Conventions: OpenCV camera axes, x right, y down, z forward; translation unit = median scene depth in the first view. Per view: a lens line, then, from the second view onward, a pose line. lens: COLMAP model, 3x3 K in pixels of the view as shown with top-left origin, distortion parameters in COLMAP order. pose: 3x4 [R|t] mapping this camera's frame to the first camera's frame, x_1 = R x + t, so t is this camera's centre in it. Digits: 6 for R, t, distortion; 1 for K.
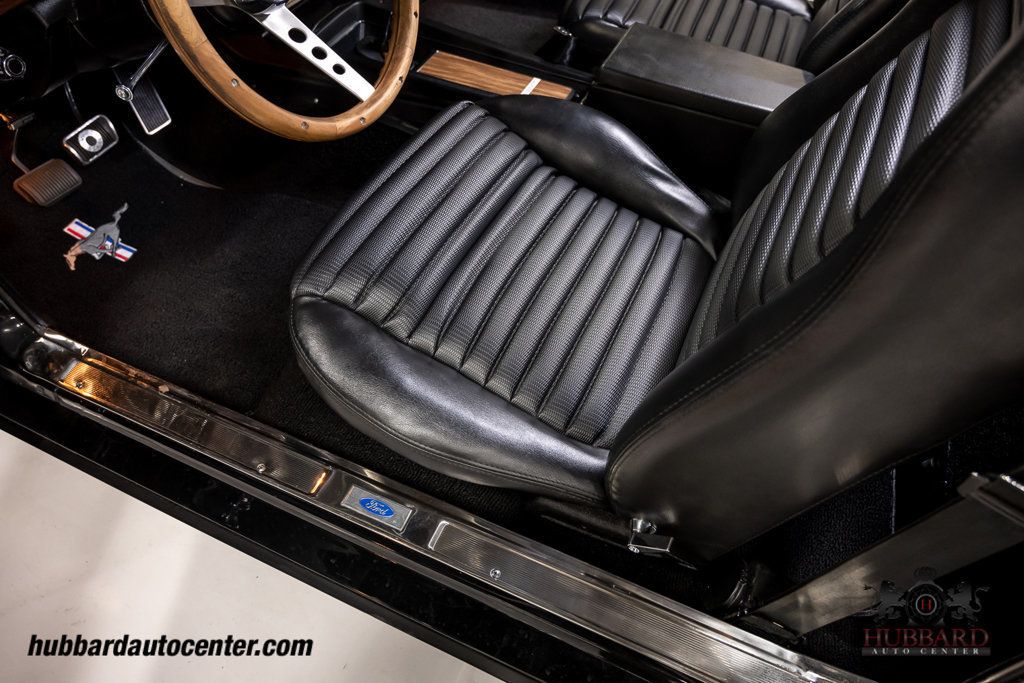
lens RADIAL K [[683.4, 0, 510.8], [0, 683.4, 336.2], [0, 0, 1]] dist [-0.003296, -0.002161]
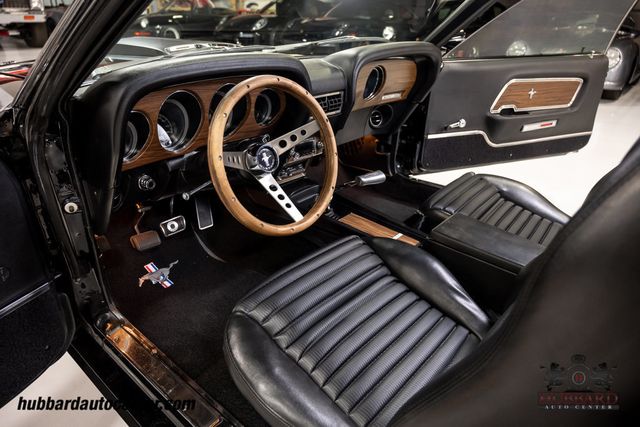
lens RADIAL K [[424.2, 0, 318.3], [0, 424.2, 214.2], [0, 0, 1]] dist [-0.006430, 0.001081]
pose [[0.958916, 0.144275, -0.244264, 0.110876], [-0.232925, 0.891921, -0.387585, 0.074975], [0.161945, 0.428557, 0.888883, -0.068961]]
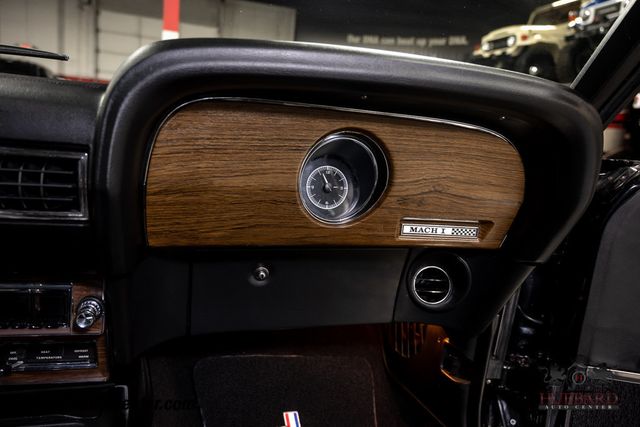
lens RADIAL K [[458.5, 0, 320.0], [0, 458.5, 213.5], [0, 0, 1]] dist [-0.004154, -0.000188]
pose [[0.650177, 0.167973, -0.740983, 0.289333], [-0.633988, 0.657415, -0.407265, -0.734429], [0.418723, 0.734569, 0.533929, 0.870507]]
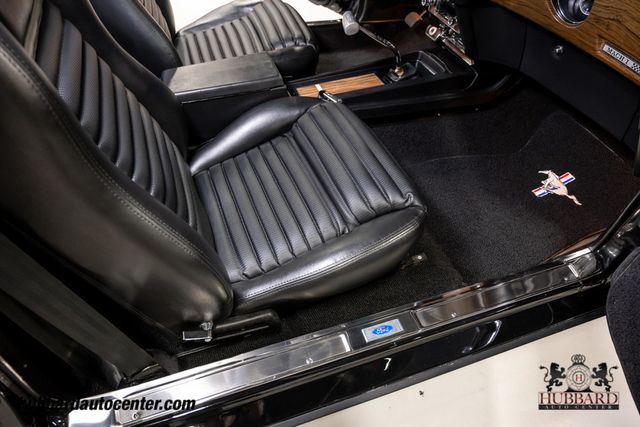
lens RADIAL K [[424.2, 0, 318.3], [0, 424.2, 214.2], [0, 0, 1]] dist [-0.006430, 0.001081]
pose [[-0.723752, 0.468785, -0.506383, 0.836996], [-0.557566, 0.035090, 0.829390, -1.431473], [0.406575, 0.882615, 0.235982, 1.168299]]
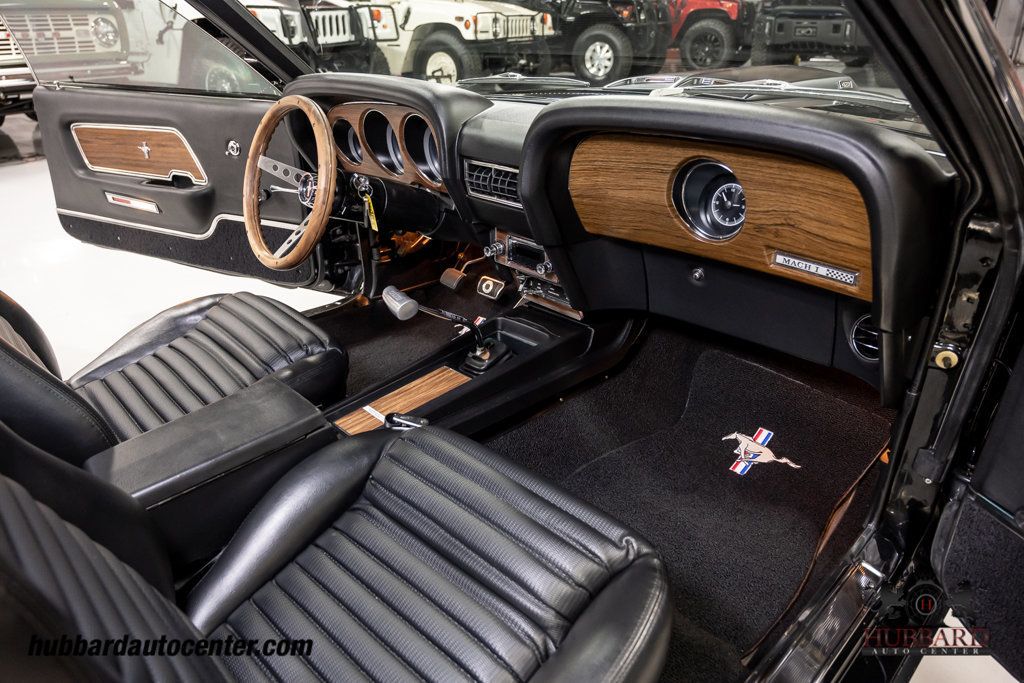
lens RADIAL K [[678.7, 0, 509.3], [0, 678.7, 342.6], [0, 0, 1]] dist [-0.006430, 0.001081]
pose [[-0.371840, 0.407417, -0.834115, 0.880260], [-0.703699, 0.462311, 0.539514, -1.273116], [0.605428, 0.787579, 0.114793, 1.050440]]
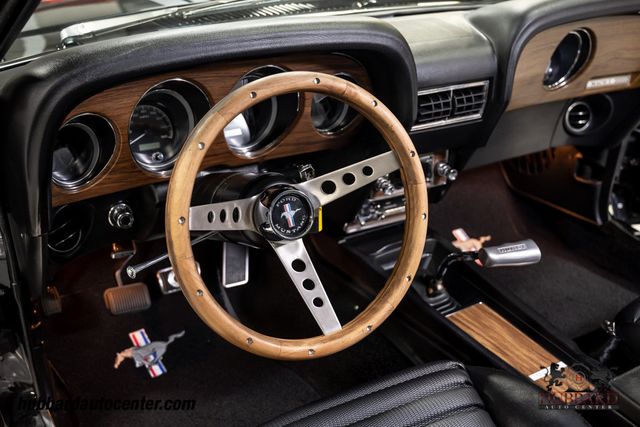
lens RADIAL K [[705.3, 0, 320.0], [0, 705.3, 213.5], [0, 0, 1]] dist [0.009989, 0.020458]
pose [[0.827577, 0.259357, -0.497846, 0.223655], [-0.443349, 0.845970, -0.296270, -0.134177], [0.344323, 0.465906, 0.815091, -0.006386]]
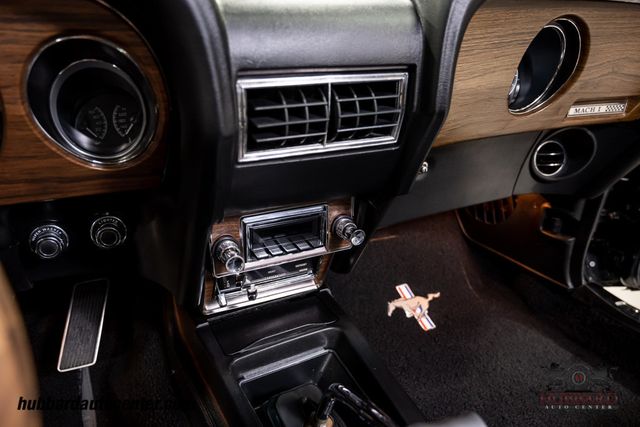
lens RADIAL K [[458.5, 0, 320.0], [0, 458.5, 213.5], [0, 0, 1]] dist [-0.004154, -0.000188]
pose [[0.783082, 0.268416, -0.561013, 0.009928], [-0.491050, 0.820415, -0.292899, -0.543908], [0.381645, 0.504849, 0.774257, 0.681230]]
